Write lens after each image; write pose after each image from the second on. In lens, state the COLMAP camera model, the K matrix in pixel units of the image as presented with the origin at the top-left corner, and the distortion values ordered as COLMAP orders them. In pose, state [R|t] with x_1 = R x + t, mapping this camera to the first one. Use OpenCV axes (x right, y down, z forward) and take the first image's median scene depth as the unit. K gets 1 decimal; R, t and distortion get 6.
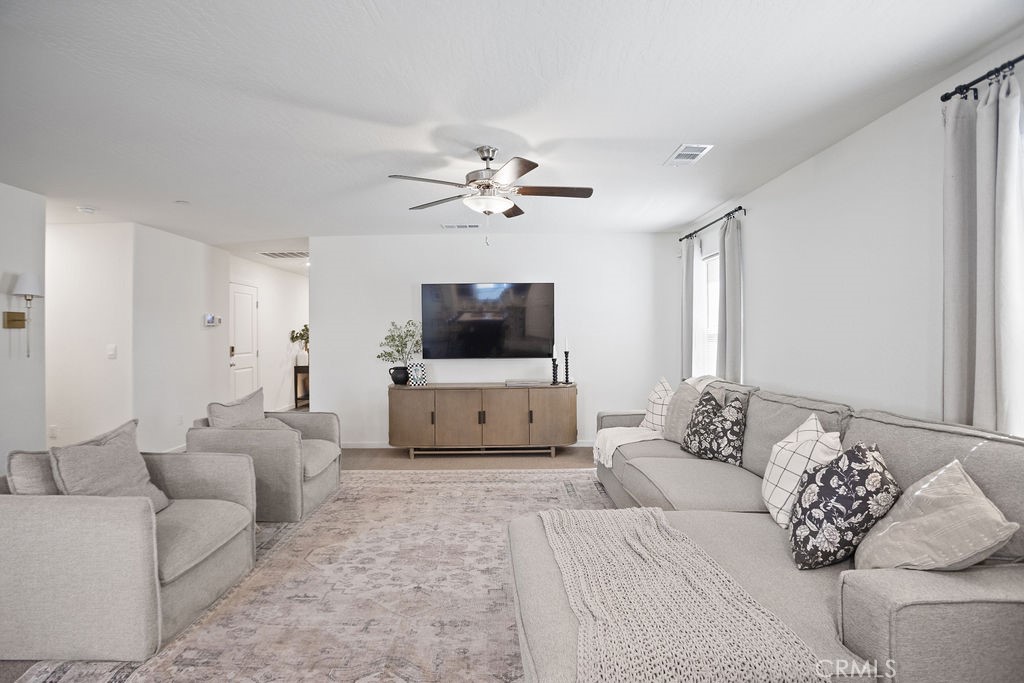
lens RADIAL K [[525.2, 0, 493.4], [0, 525.2, 340.5], [0, 0, 1]] dist [-0.041215, 0.006202]
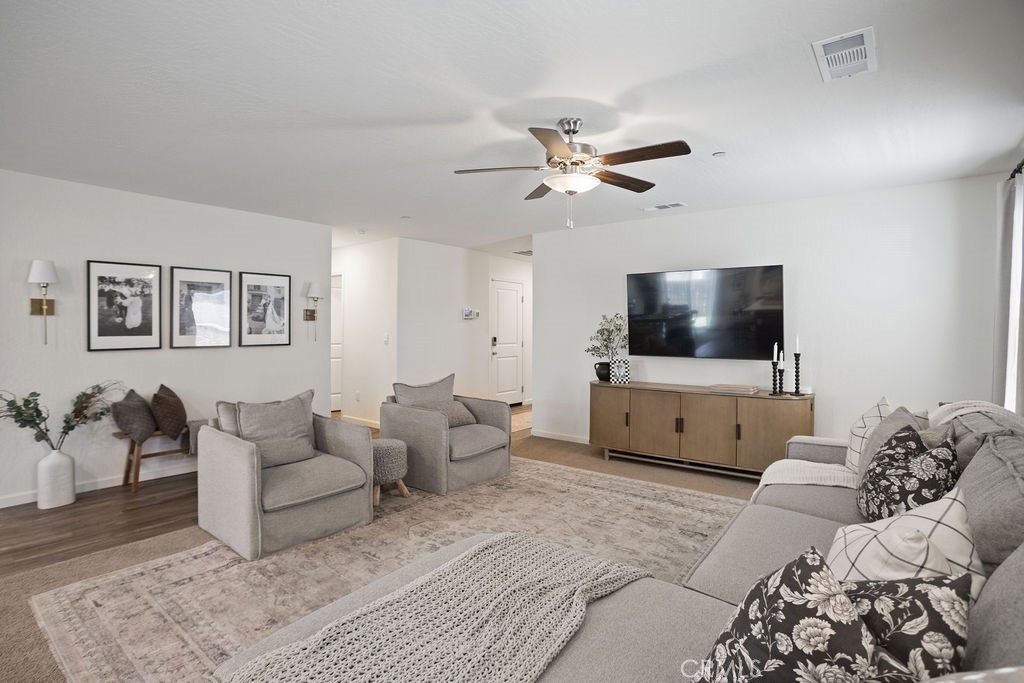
lens RADIAL K [[525.2, 0, 506.2], [0, 525.2, 336.6], [0, 0, 1]] dist [-0.041215, 0.006202]
pose [[0.774091, 0.022018, -0.632691, 0.321630], [-0.017235, 0.999758, 0.013705, -0.006906], [0.632839, 0.000296, 0.774283, 0.166513]]
